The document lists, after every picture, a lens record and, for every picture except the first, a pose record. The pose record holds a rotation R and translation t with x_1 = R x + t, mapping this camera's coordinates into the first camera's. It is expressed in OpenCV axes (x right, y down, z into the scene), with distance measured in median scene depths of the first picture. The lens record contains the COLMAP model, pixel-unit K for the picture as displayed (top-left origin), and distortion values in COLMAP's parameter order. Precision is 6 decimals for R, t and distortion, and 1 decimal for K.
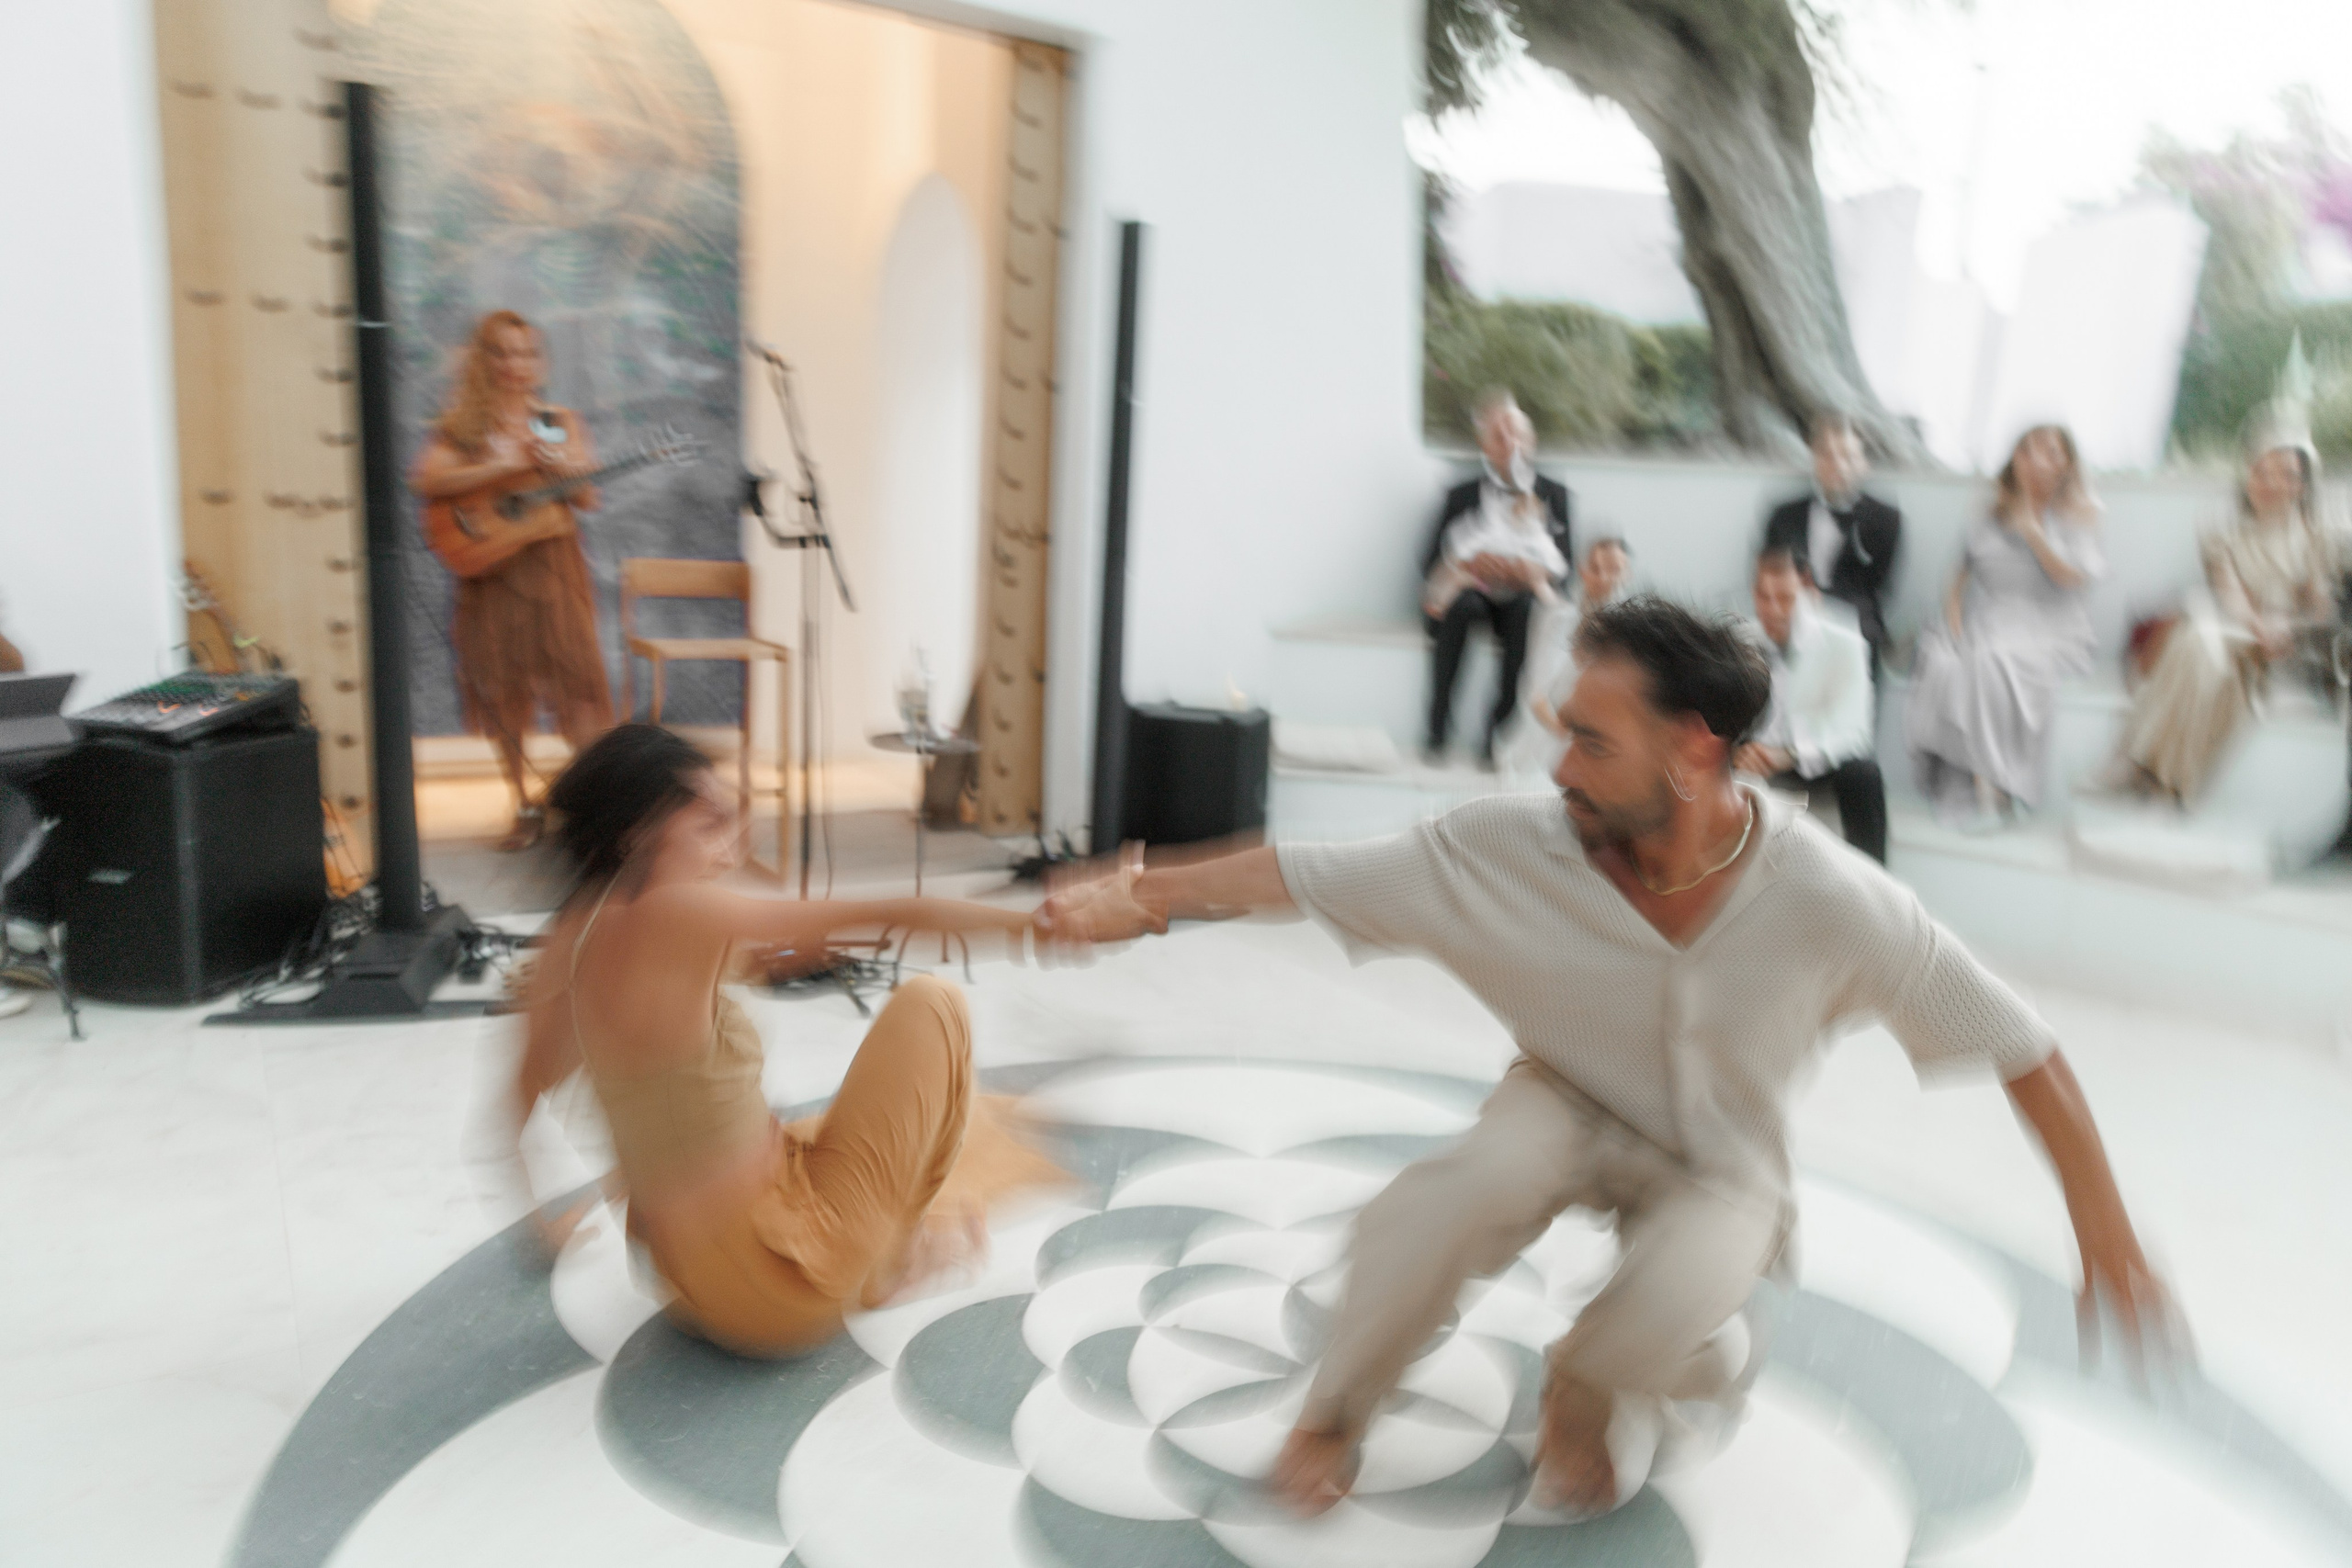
lens RADIAL K [[1524.6, 0, 1236.1], [0, 1524.6, 775.2], [0, 0, 1]] dist [0.011141, -0.000768]
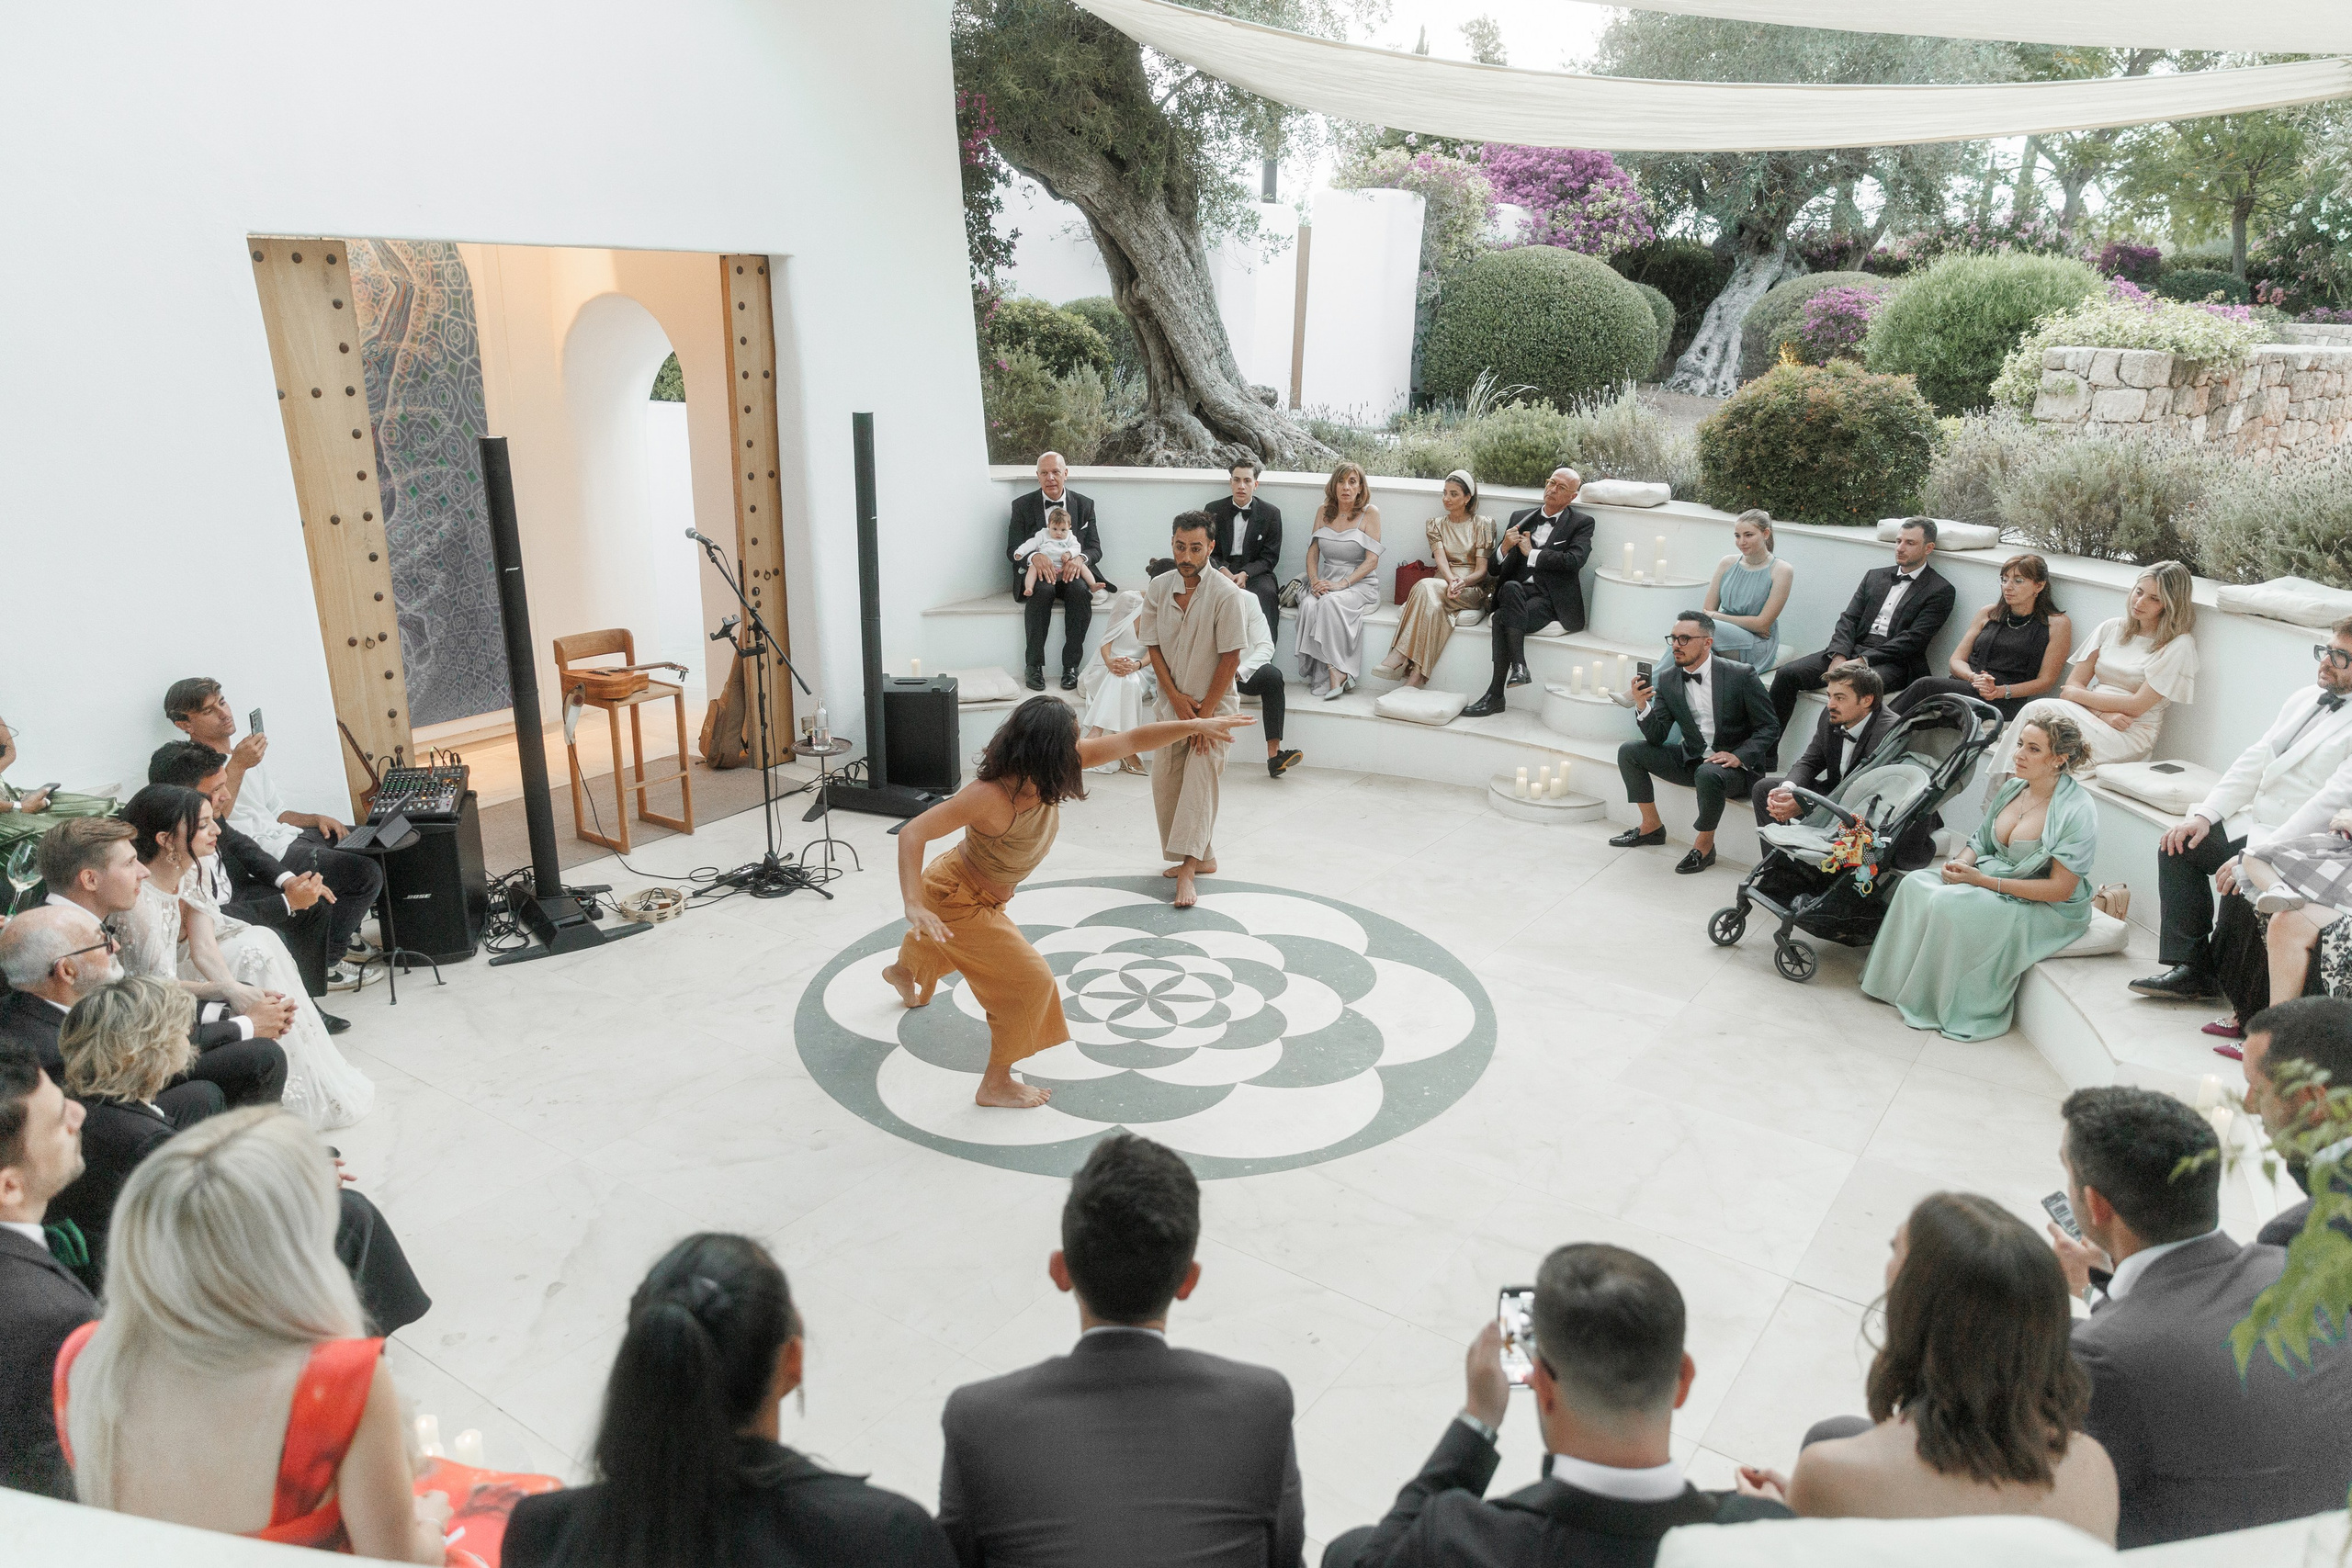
lens RADIAL K [[1330.2, 0, 1218.0], [0, 1330.2, 763.4], [0, 0, 1]] dist [0.009294, -0.003652]
pose [[0.924166, -0.136137, 0.356909, -0.236714], [0.086154, 0.984548, 0.152455, -0.142374], [-0.372149, -0.110144, 0.921614, -0.457812]]
